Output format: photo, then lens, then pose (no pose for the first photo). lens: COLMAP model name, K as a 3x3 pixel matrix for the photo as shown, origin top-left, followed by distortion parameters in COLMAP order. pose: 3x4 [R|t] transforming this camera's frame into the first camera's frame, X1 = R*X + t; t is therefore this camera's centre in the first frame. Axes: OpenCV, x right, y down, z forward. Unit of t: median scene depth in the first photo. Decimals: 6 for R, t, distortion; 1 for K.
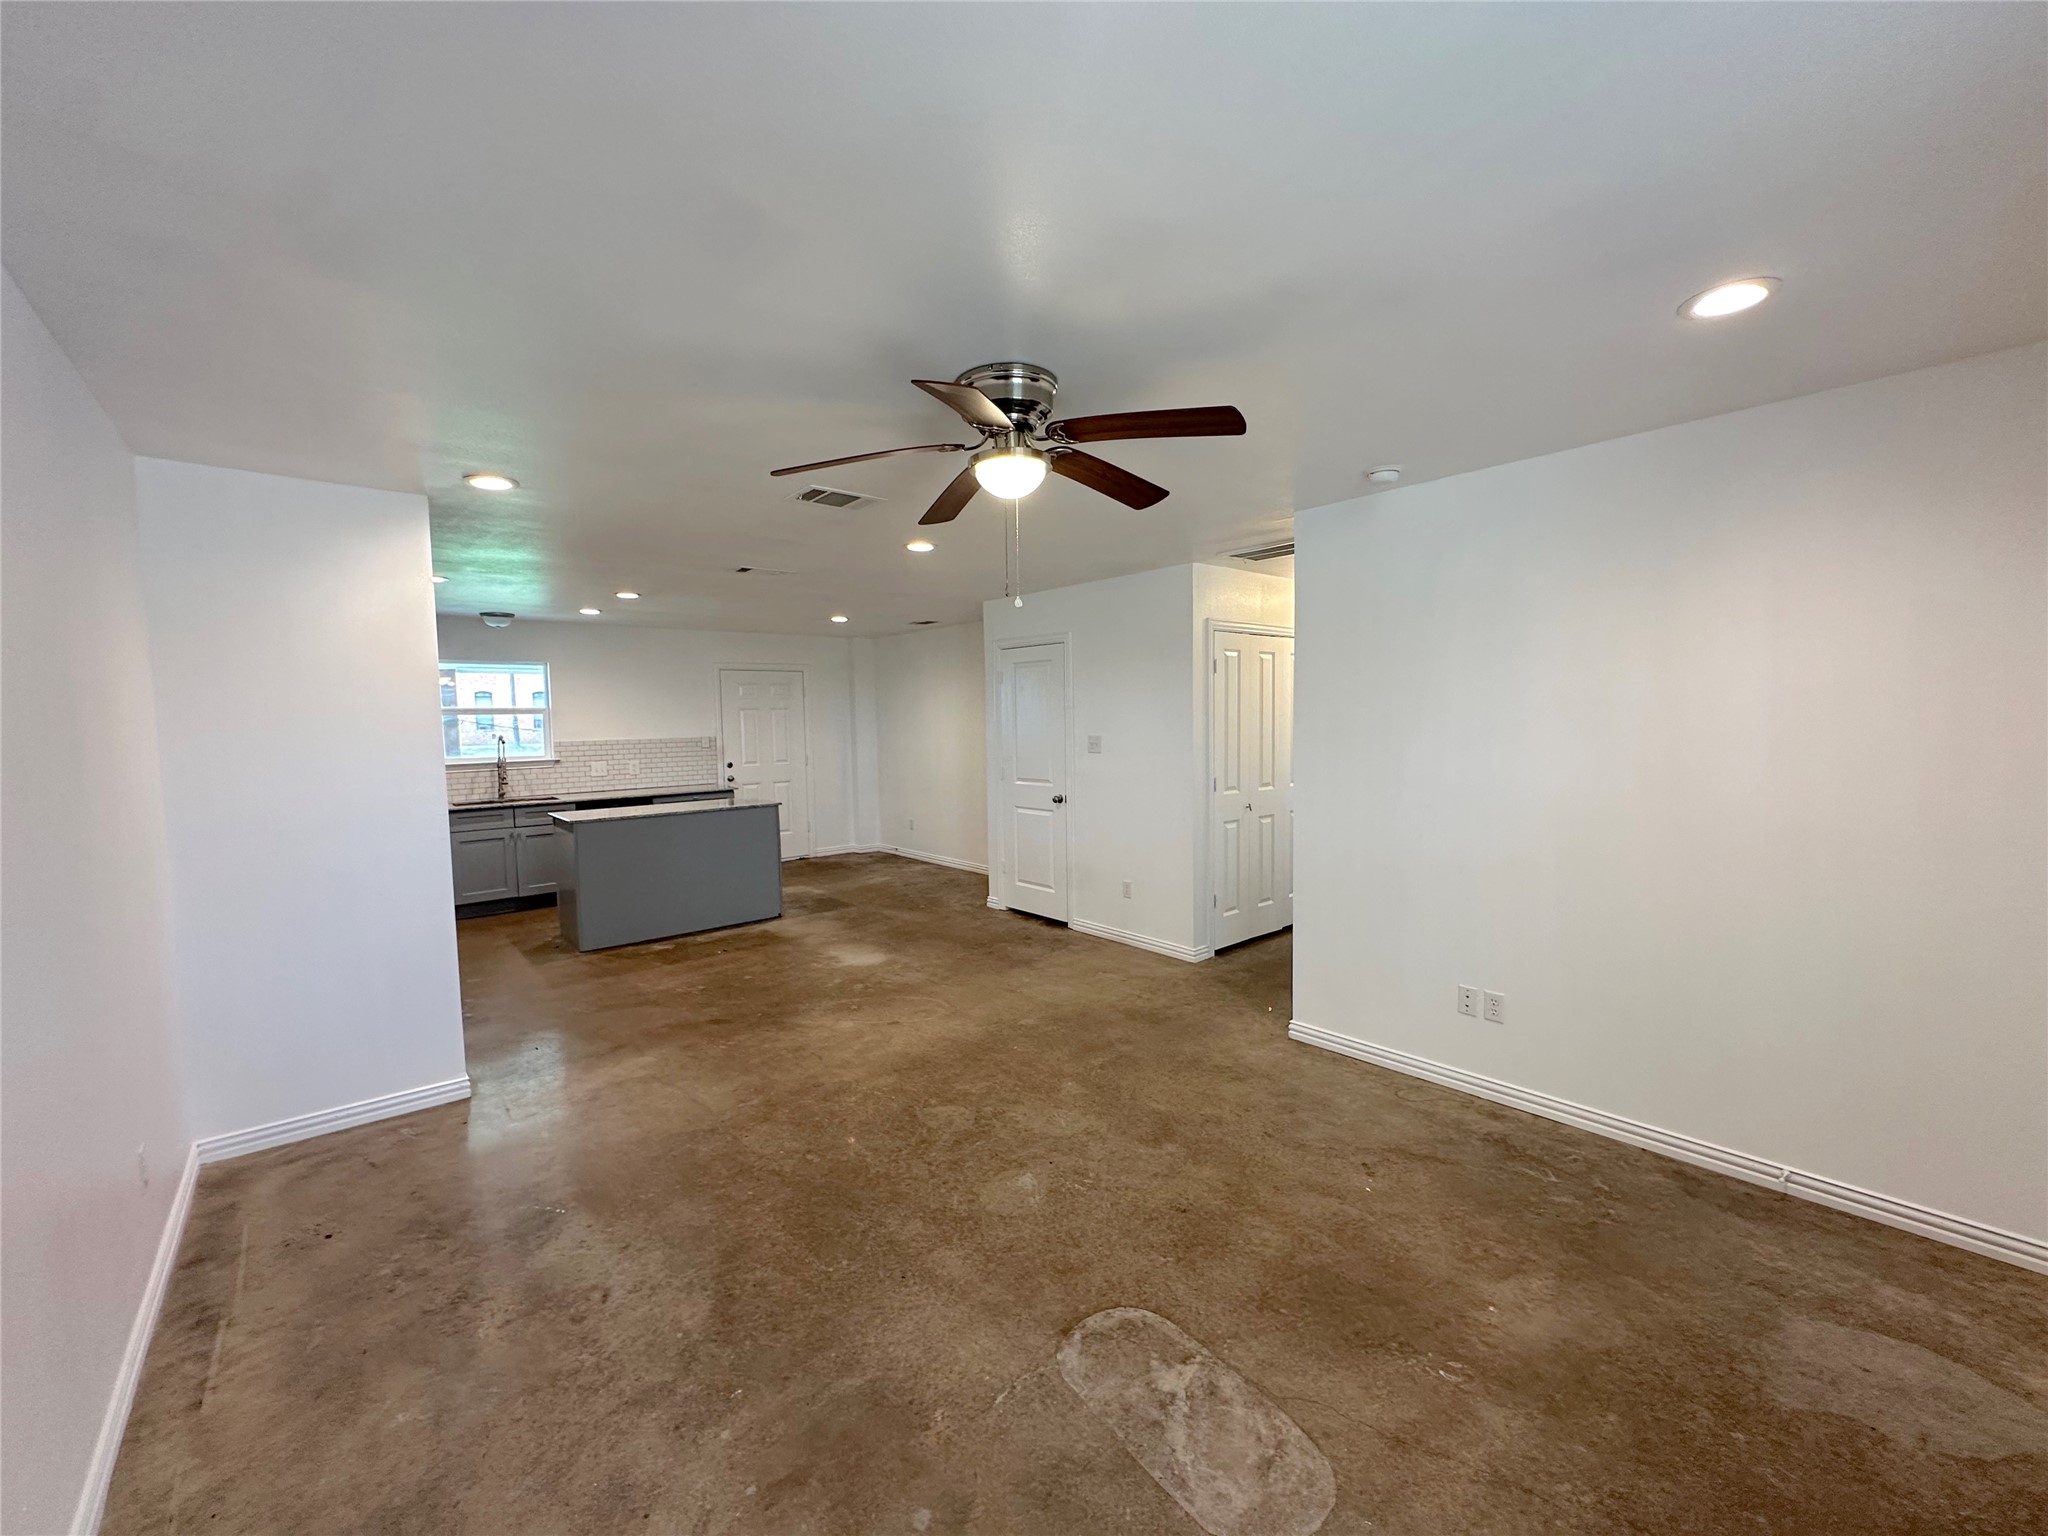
lens RADIAL K [[812.0, 0, 1024.0], [0, 812.0, 768.0], [0, 0, 1]] dist [-0.001568, -0.000057]
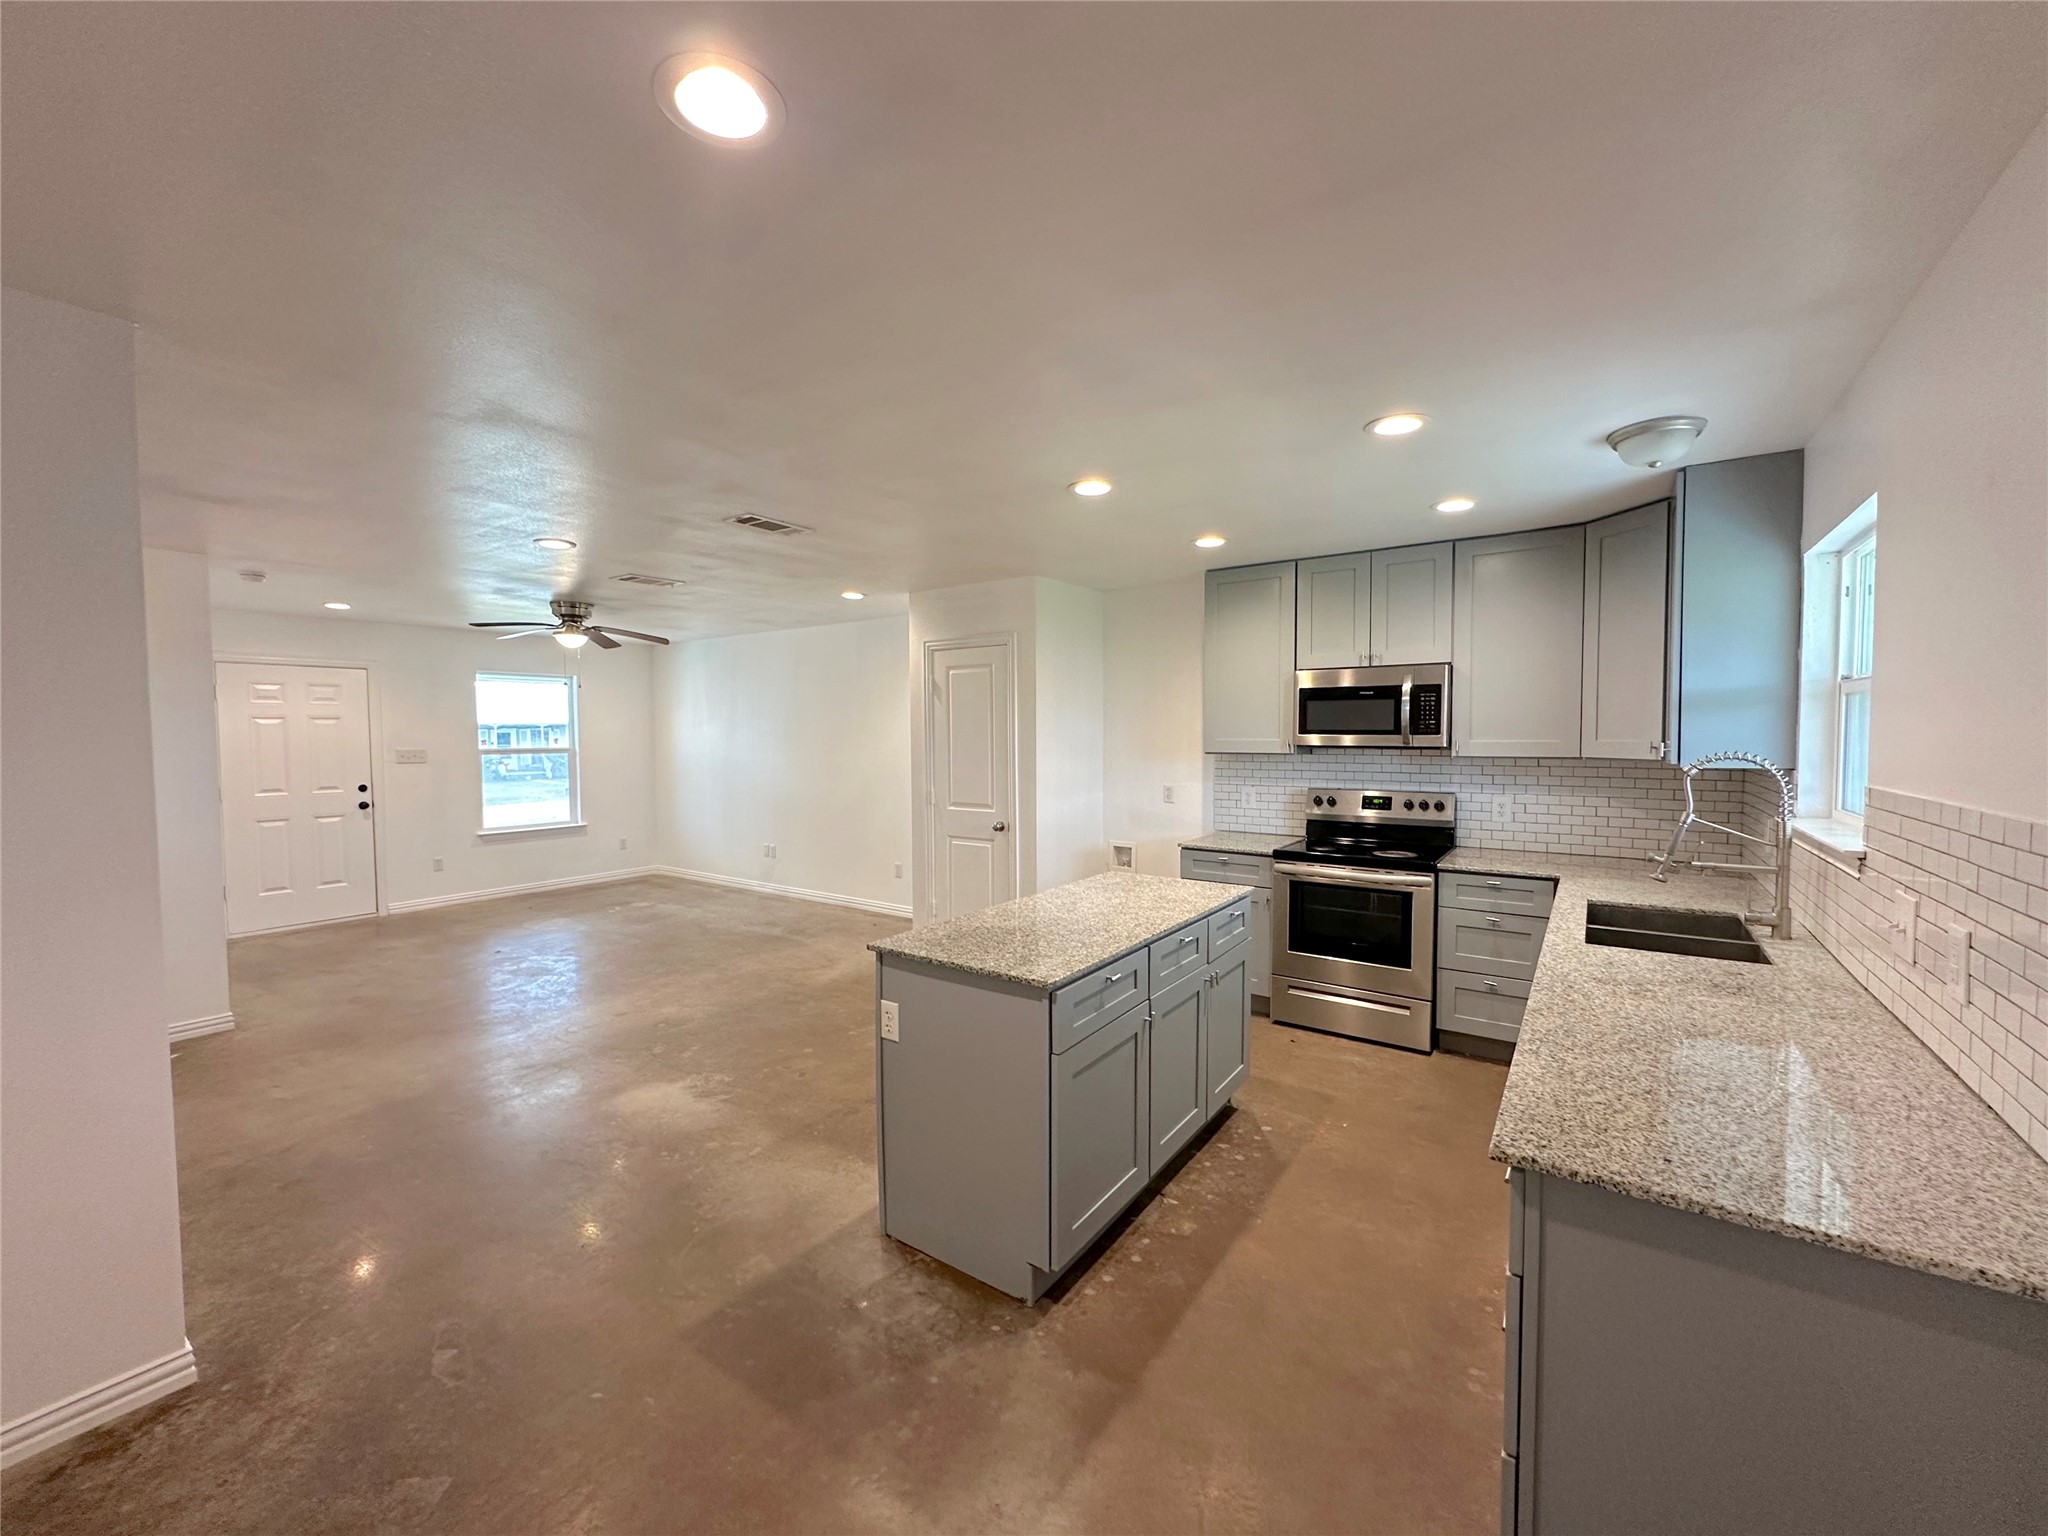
lens RADIAL K [[812.0, 0, 1024.0], [0, 812.0, 768.0], [0, 0, 1]] dist [-0.001568, -0.000057]
pose [[-0.971436, 0.032932, -0.235007, -0.454752], [0.006681, 0.993727, 0.111636, -0.131001], [0.237209, 0.106877, -0.965562, 2.214845]]
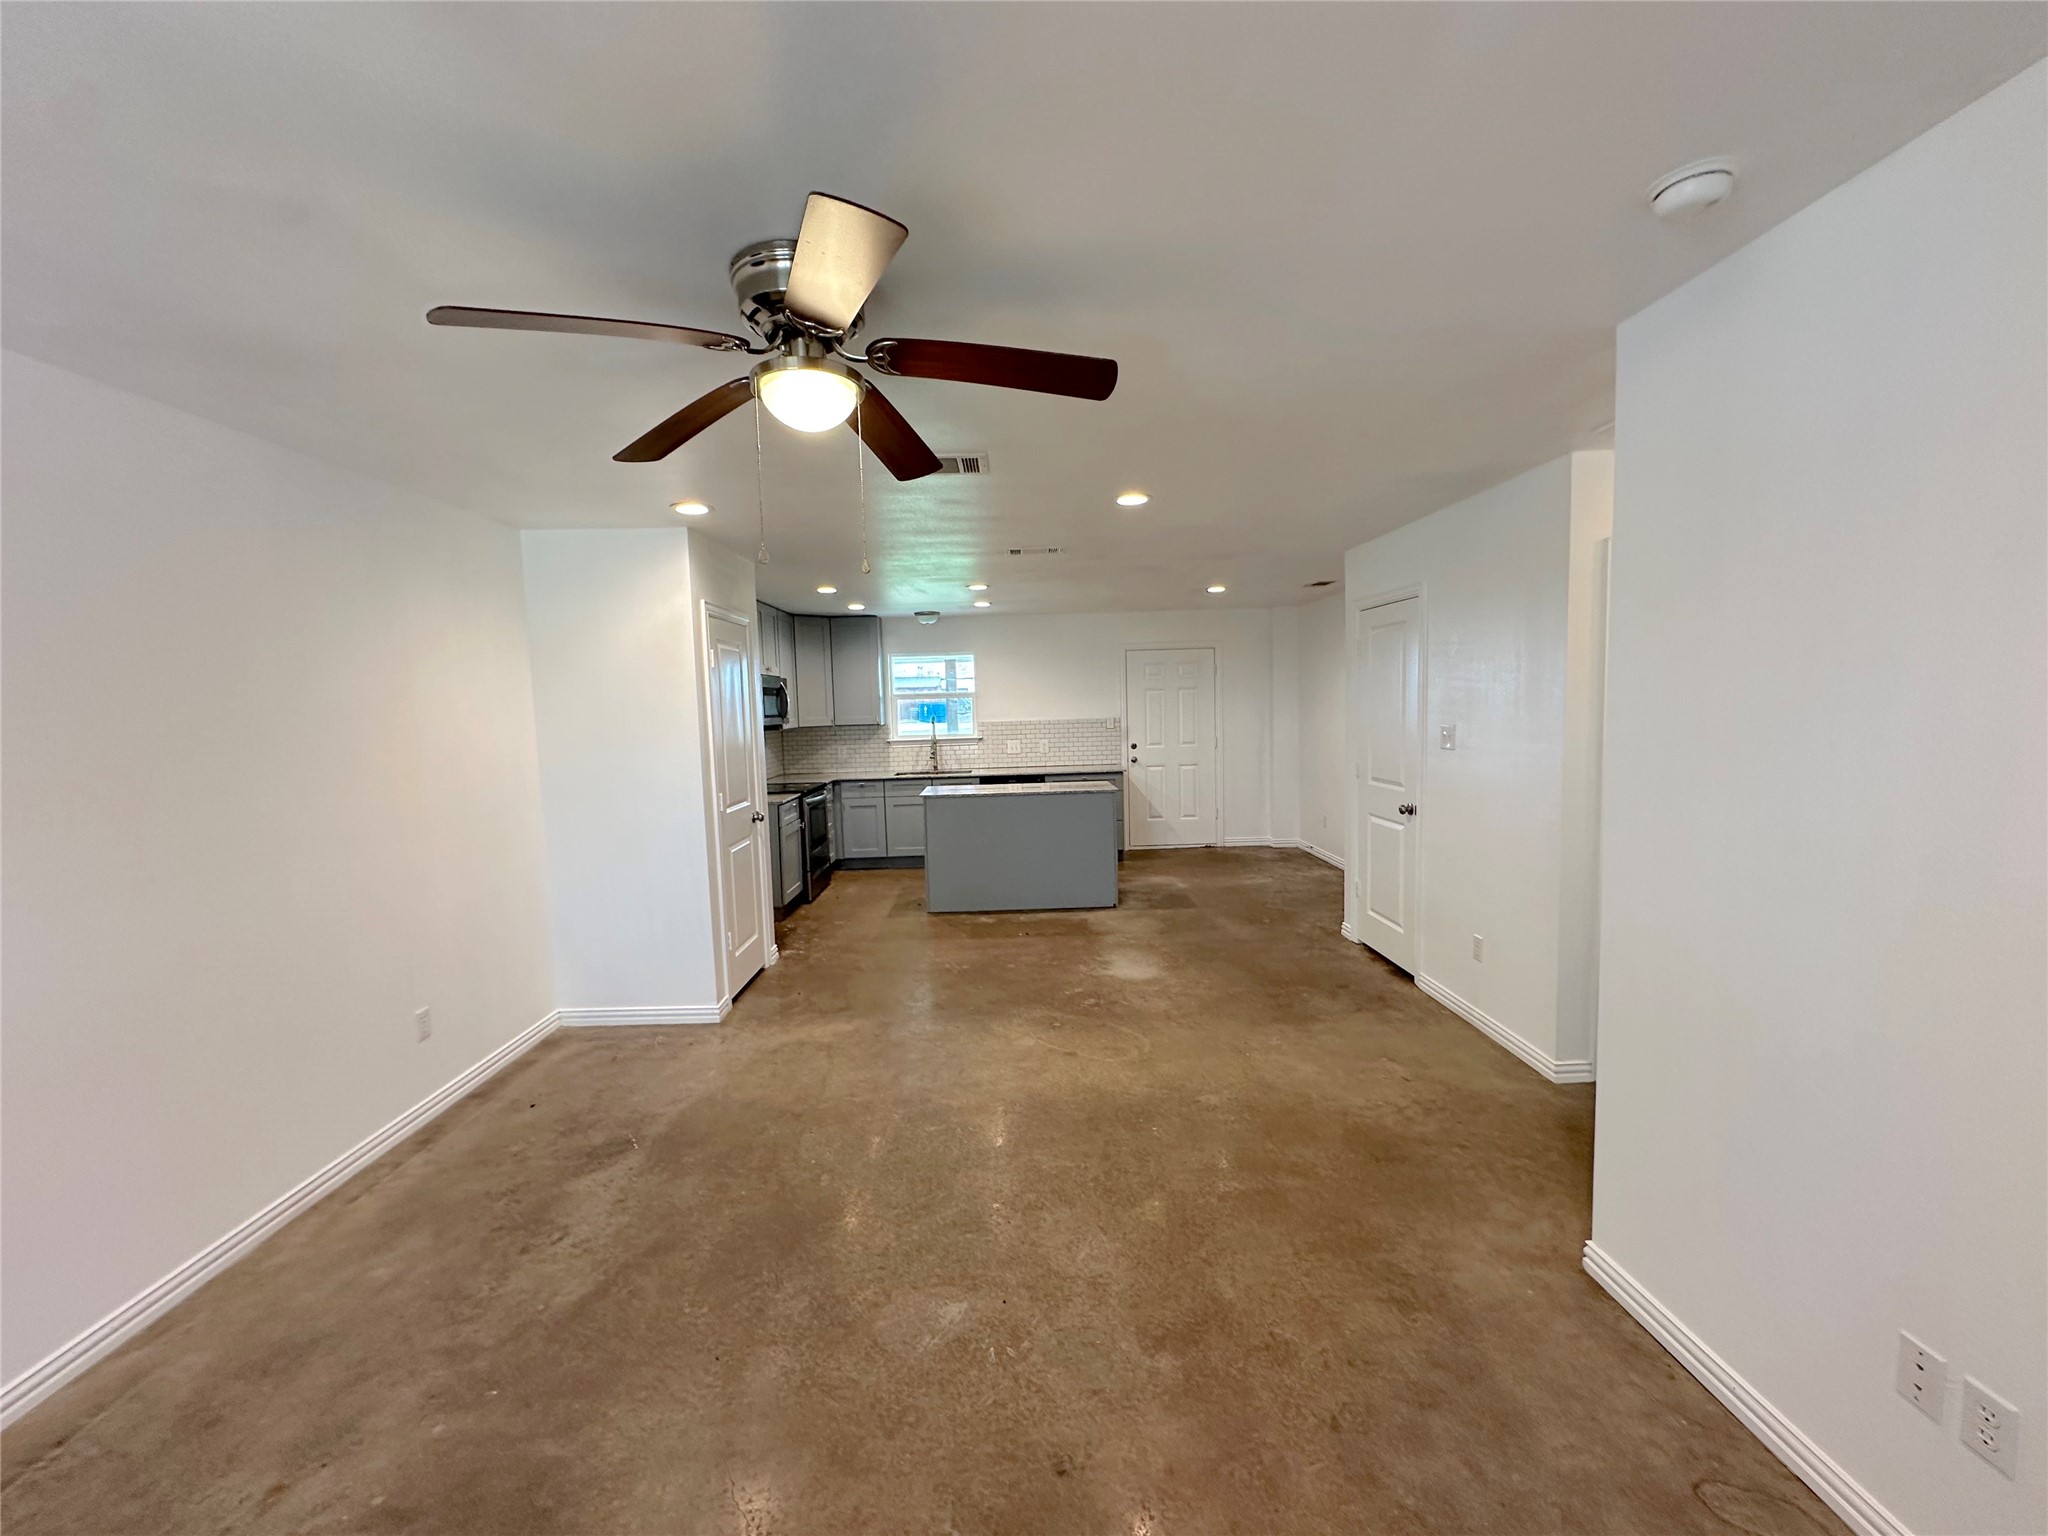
lens RADIAL K [[812.0, 0, 1024.0], [0, 812.0, 768.0], [0, 0, 1]] dist [-0.001568, -0.000057]
pose [[0.770368, 0.046609, -0.635893, 0.359488], [-0.025953, 0.998790, 0.041768, -0.031693], [0.637071, -0.015673, 0.770646, 0.308520]]
